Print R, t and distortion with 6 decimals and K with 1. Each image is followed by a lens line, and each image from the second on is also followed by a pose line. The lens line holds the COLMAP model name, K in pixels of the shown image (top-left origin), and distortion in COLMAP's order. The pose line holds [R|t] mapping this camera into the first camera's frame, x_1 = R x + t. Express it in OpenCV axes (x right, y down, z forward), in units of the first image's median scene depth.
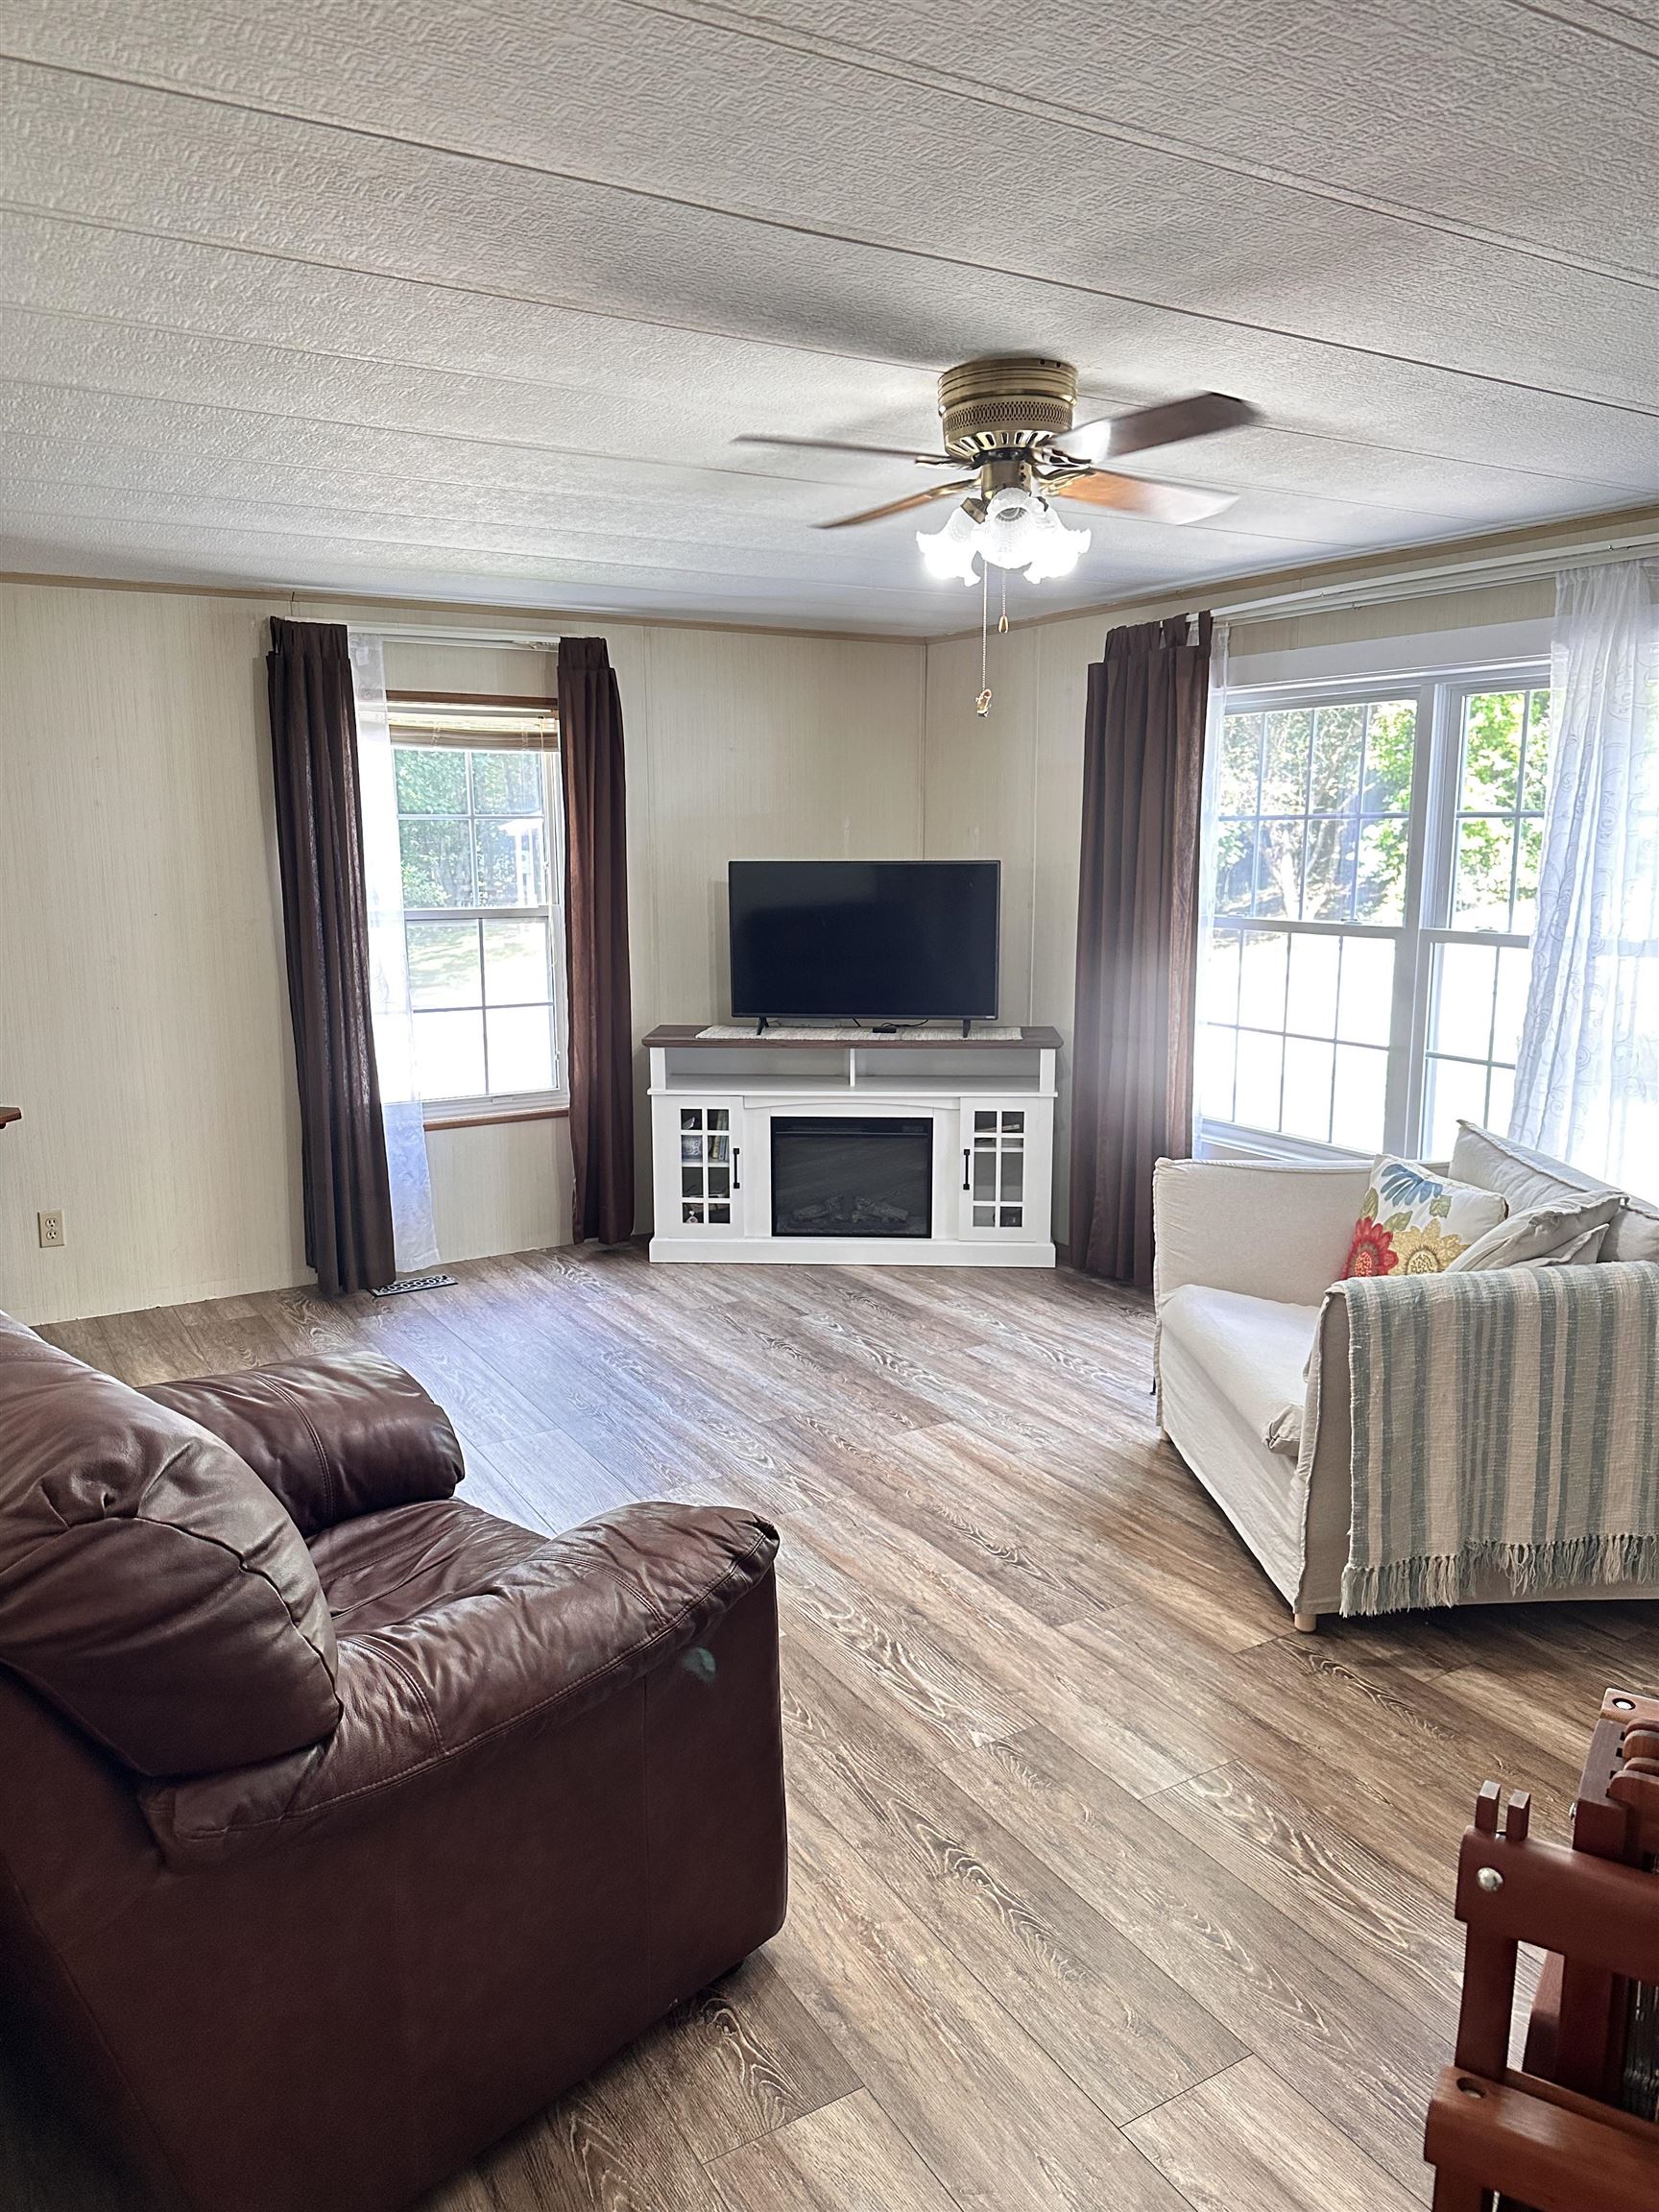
lens RADIAL K [[1546.4, 0, 818.9], [0, 1546.4, 1096.3], [0, 0, 1]] dist [0.036760, -0.039489]
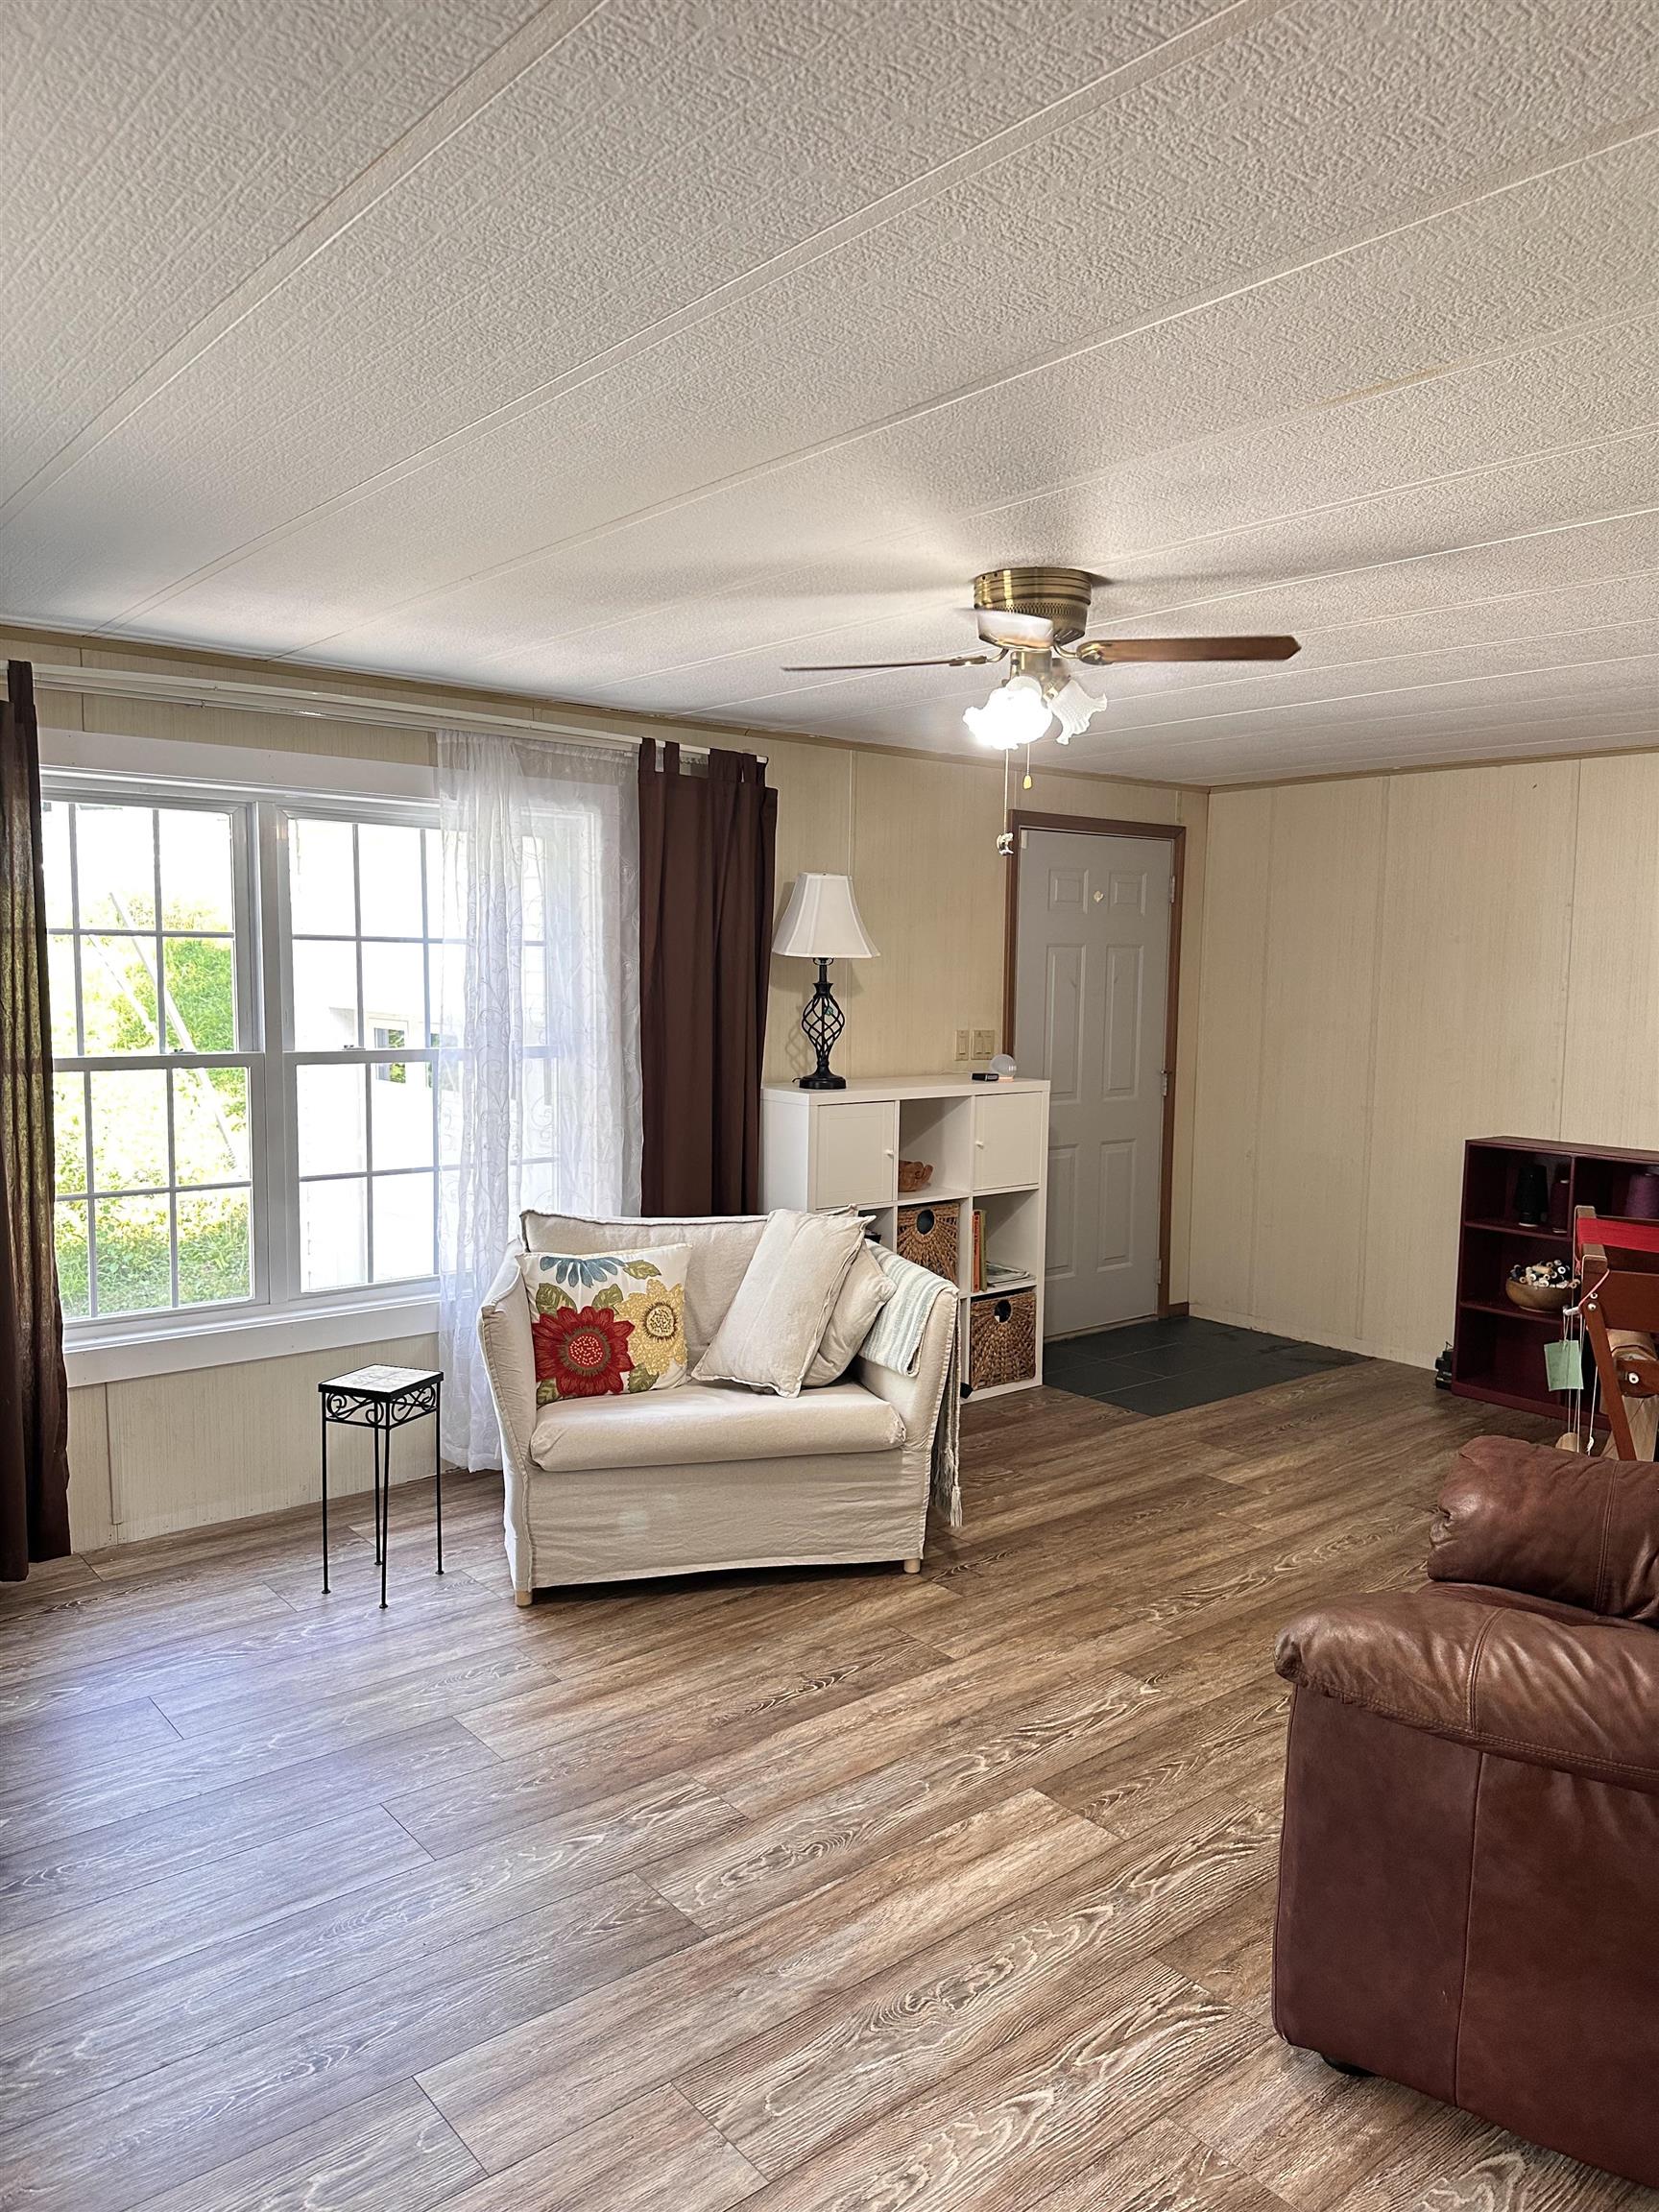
lens RADIAL K [[1546.4, 0, 816.2], [0, 1546.4, 1110.8], [0, 0, 1]] dist [0.036760, -0.039489]
pose [[-0.156161, -0.081189, 0.984389, -0.802040], [0.168134, 0.979886, 0.107489, -0.157713], [-0.973316, 0.182295, -0.139369, 1.069280]]
